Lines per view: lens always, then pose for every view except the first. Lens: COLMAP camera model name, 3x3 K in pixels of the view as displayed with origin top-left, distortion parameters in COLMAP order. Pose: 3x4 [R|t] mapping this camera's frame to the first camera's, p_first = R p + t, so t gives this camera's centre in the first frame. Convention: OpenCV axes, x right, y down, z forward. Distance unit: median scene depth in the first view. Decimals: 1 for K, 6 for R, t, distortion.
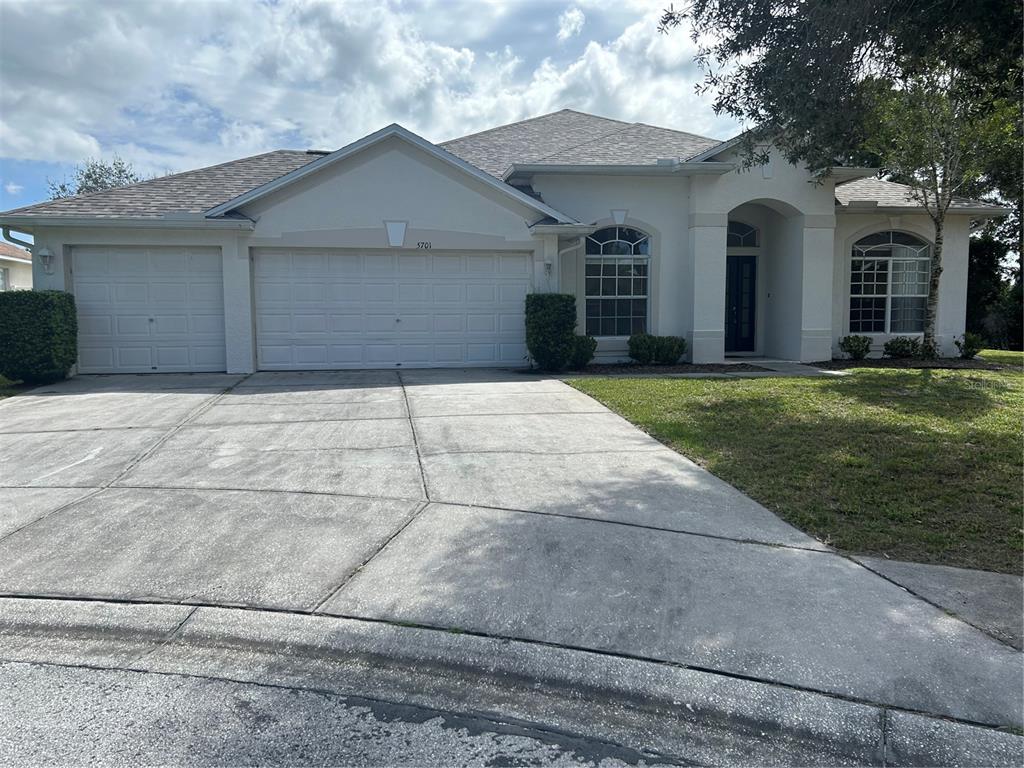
lens RADIAL K [[779.3, 0, 514.7], [0, 779.3, 382.0], [0, 0, 1]] dist [0.049166, -0.045330]
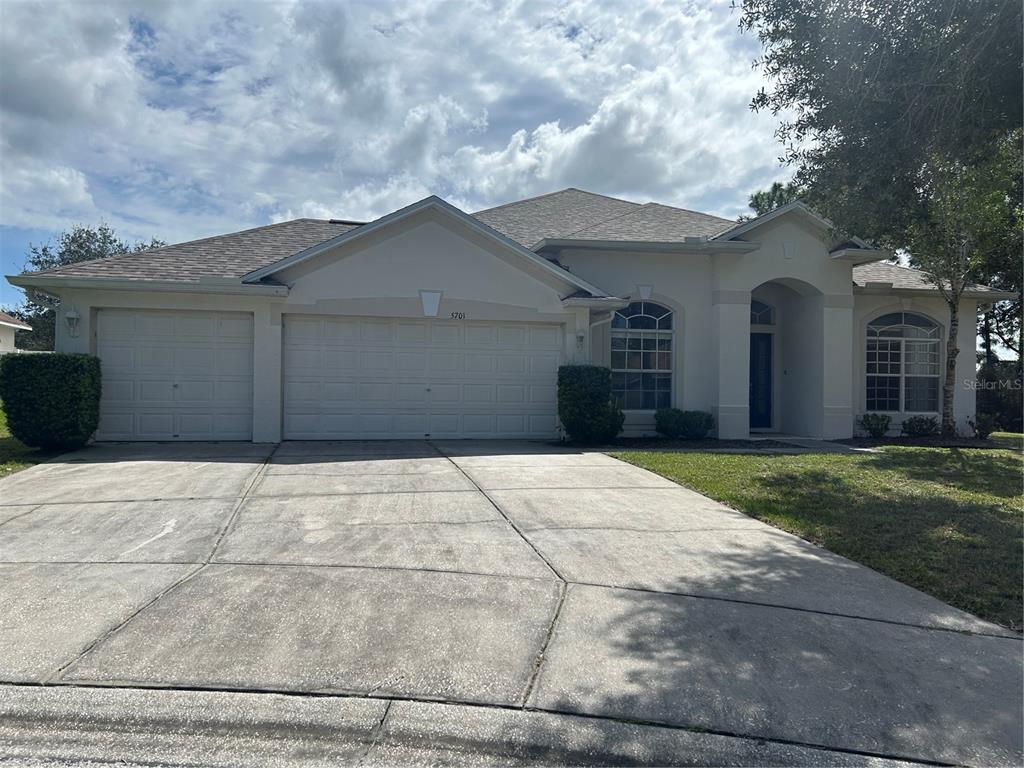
lens RADIAL K [[779.3, 0, 511.2], [0, 779.3, 382.3], [0, 0, 1]] dist [0.049166, -0.045330]
pose [[0.998679, 0.017717, 0.048233, -0.094450], [-0.013145, 0.995531, -0.093512, 0.001547], [-0.049674, 0.092754, 0.994449, 0.018978]]
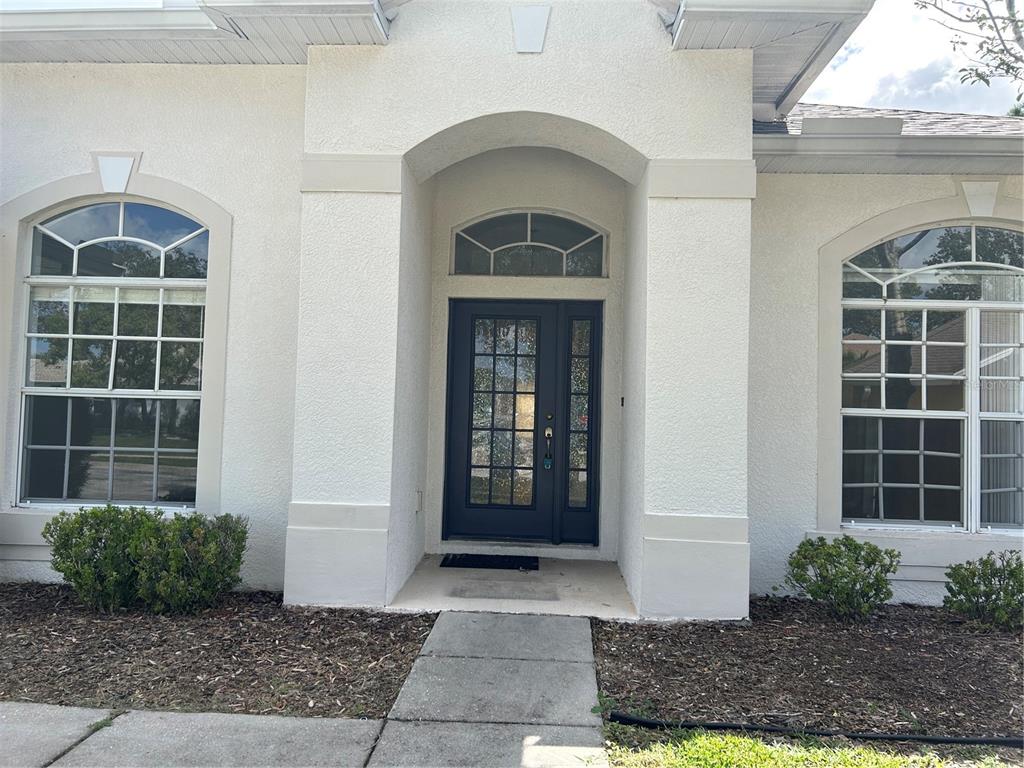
lens RADIAL K [[779.3, 0, 509.2], [0, 779.3, 377.2], [0, 0, 1]] dist [0.049166, -0.045330]
pose [[0.977738, 0.023450, -0.208517, 0.429397], [-0.049896, 0.991215, -0.122489, -0.090771], [0.203813, 0.130166, 0.970318, 0.769067]]
